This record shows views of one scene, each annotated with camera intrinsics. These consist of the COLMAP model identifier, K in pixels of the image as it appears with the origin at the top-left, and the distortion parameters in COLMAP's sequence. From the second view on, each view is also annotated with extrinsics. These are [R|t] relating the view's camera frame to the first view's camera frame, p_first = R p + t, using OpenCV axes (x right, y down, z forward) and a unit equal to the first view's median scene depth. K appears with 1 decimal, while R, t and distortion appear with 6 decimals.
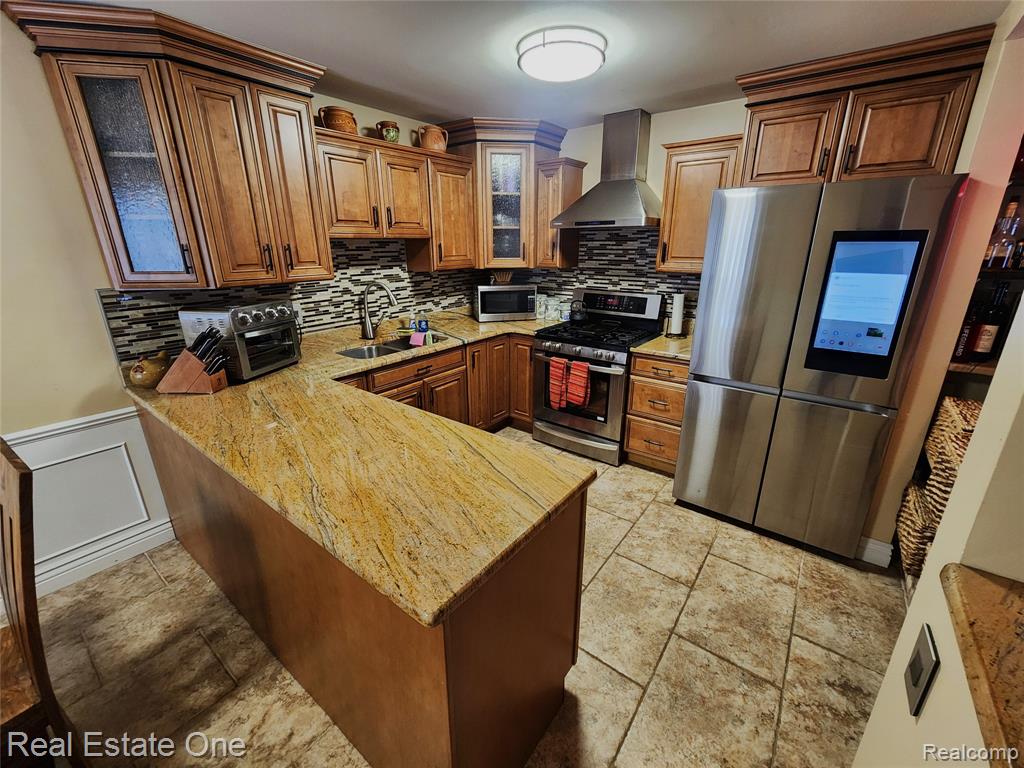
lens RADIAL K [[421.4, 0, 513.1], [0, 421.4, 379.2], [0, 0, 1]] dist [-0.002483, 0.000770]
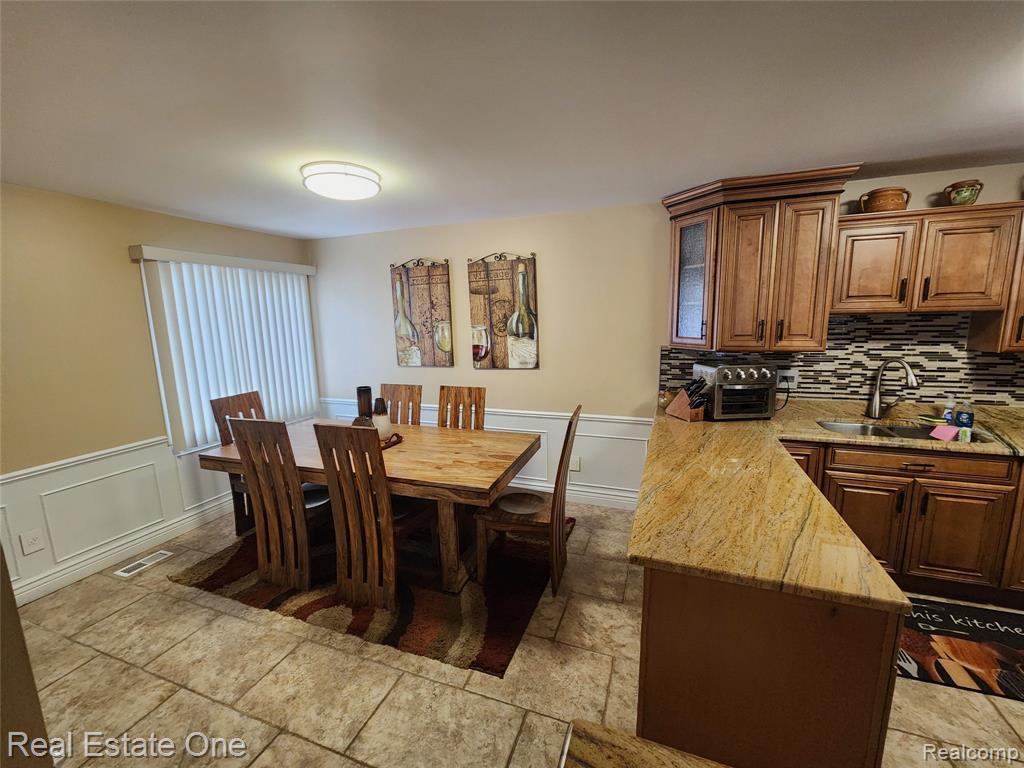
lens RADIAL K [[421.4, 0, 513.1], [0, 421.4, 384.8], [0, 0, 1]] dist [-0.002483, 0.000770]
pose [[0.290859, 0.155544, -0.944038, 0.411788], [-0.275644, 0.958484, 0.072999, -0.023890], [0.916200, 0.238986, 0.321659, -0.035493]]
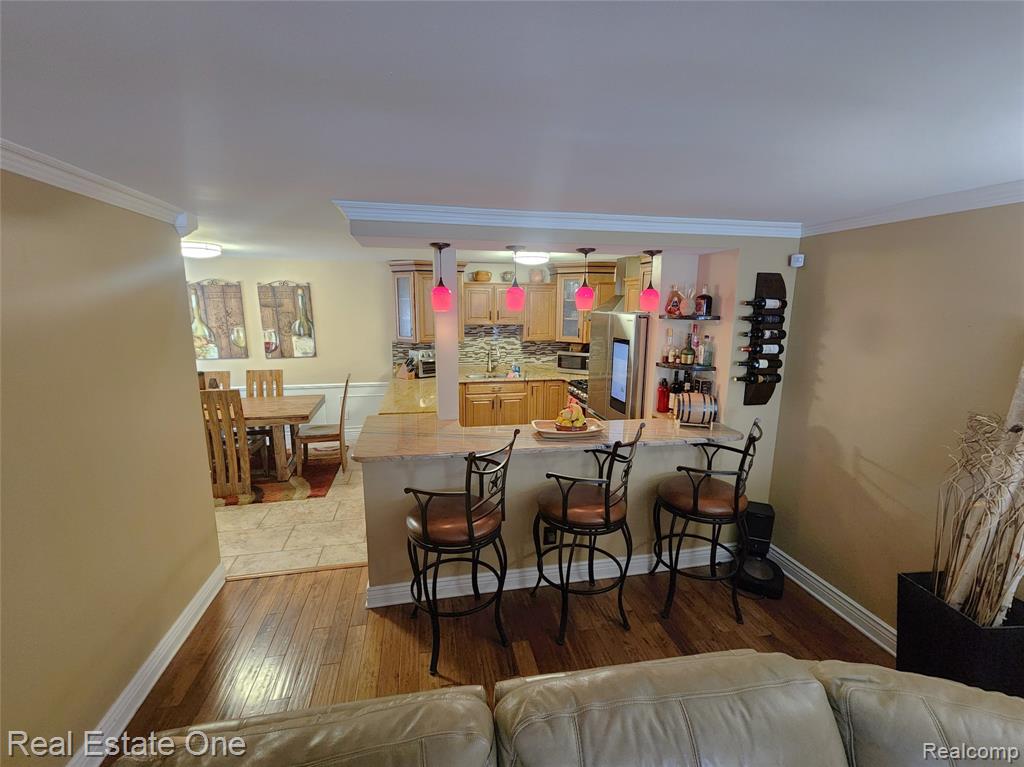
lens RADIAL K [[421.4, 0, 505.7], [0, 421.4, 380.8], [0, 0, 1]] dist [-0.002483, 0.000770]
pose [[0.760868, 0.124152, -0.636920, 1.448203], [-0.209690, 0.975909, -0.060267, 0.069600], [0.614093, 0.179411, 0.768571, -0.691750]]
